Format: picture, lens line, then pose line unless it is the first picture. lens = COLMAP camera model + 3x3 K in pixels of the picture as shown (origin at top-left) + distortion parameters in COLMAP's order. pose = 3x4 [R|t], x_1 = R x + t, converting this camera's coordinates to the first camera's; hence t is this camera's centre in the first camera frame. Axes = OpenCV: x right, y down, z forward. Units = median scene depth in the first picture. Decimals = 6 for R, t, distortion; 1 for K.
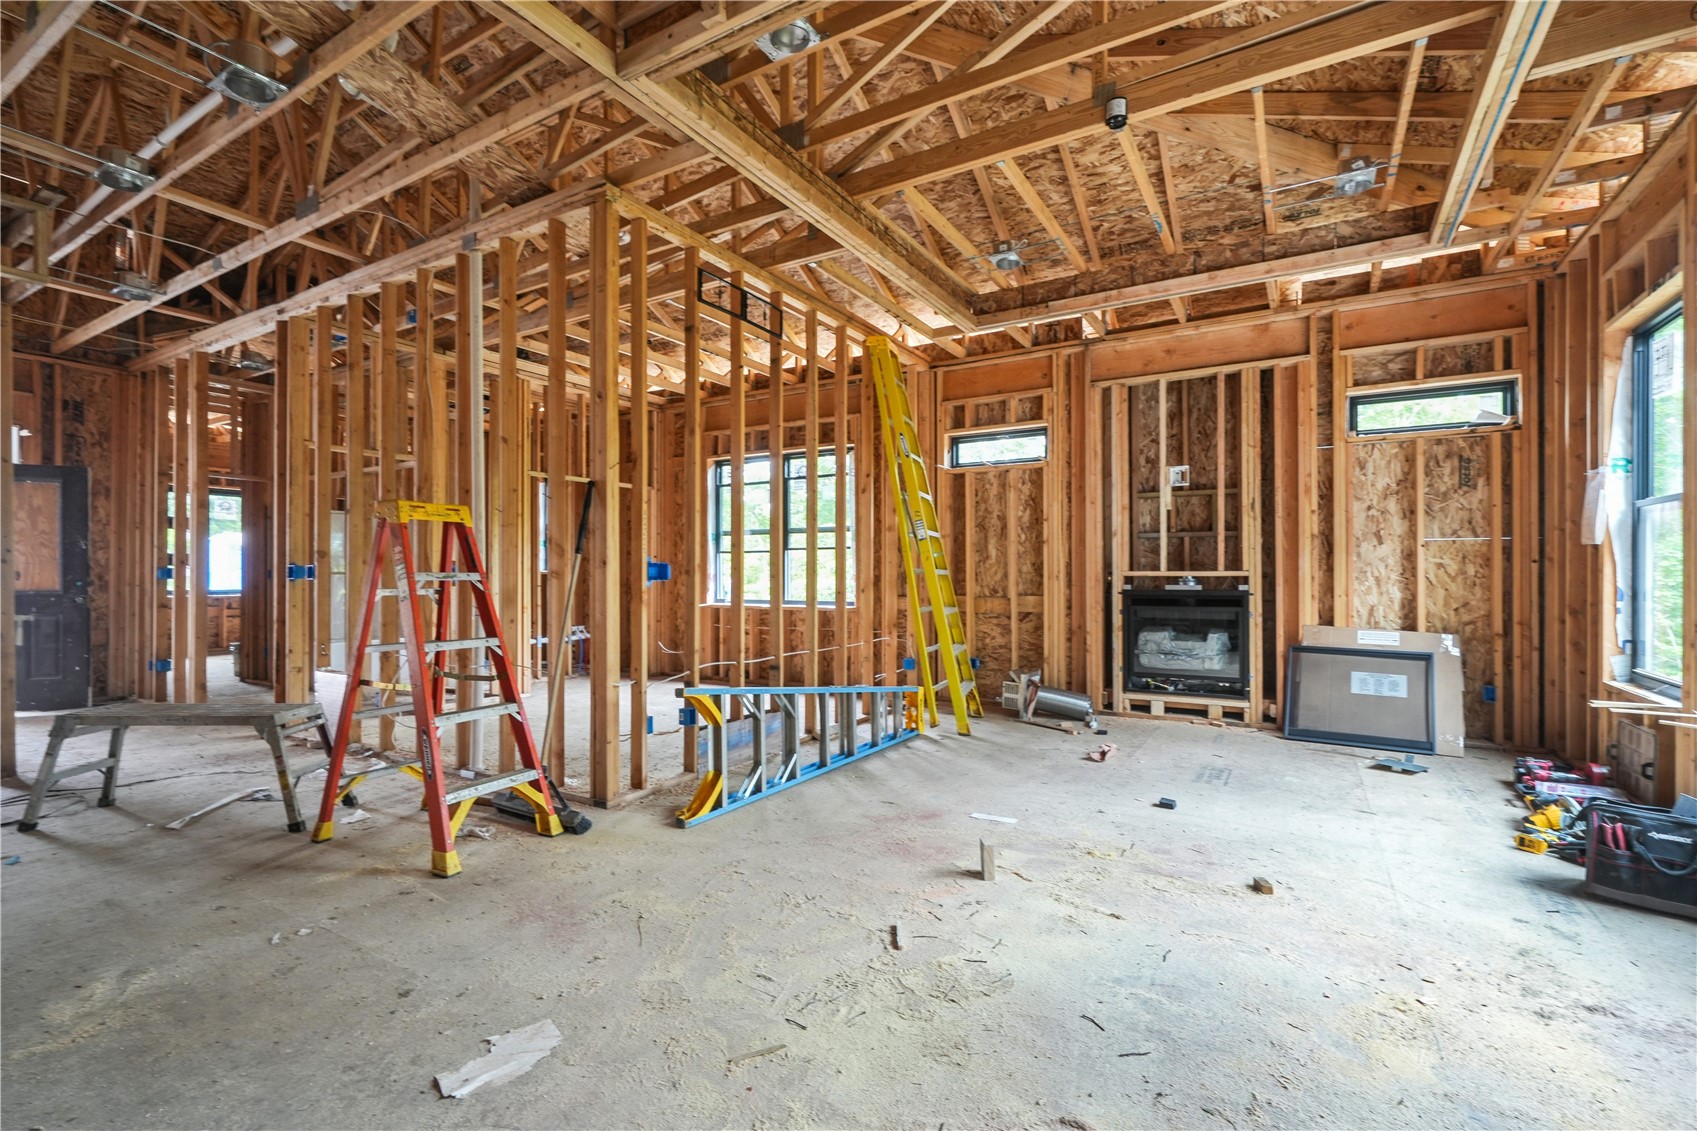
lens RADIAL K [[768.1, 0, 841.5], [0, 768.1, 568.5], [0, 0, 1]] dist [0.000884, 0.000629]
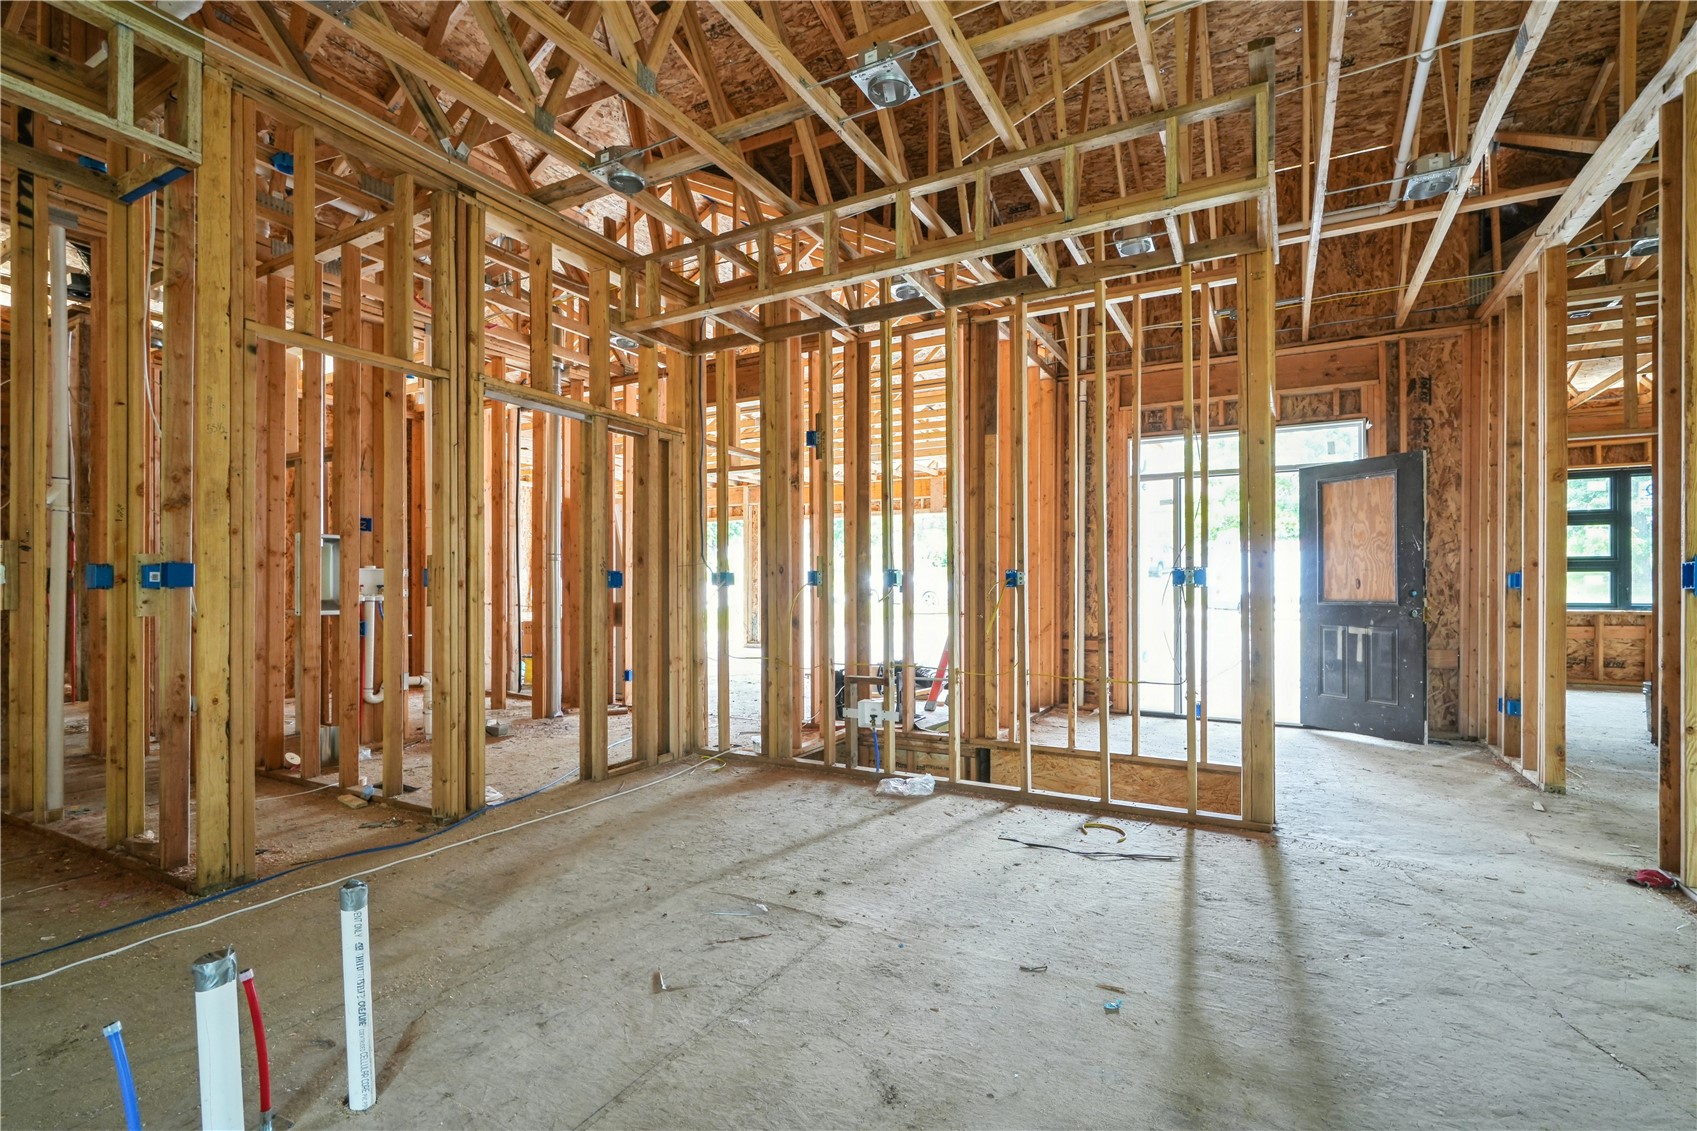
lens RADIAL K [[768.1, 0, 854.4], [0, 768.1, 589.2], [0, 0, 1]] dist [0.000884, 0.000629]
pose [[0.050100, -0.002499, -0.998741, -0.188884], [0.012783, 0.999917, -0.001861, 0.009053], [0.998662, -0.012674, 0.050128, 0.341349]]
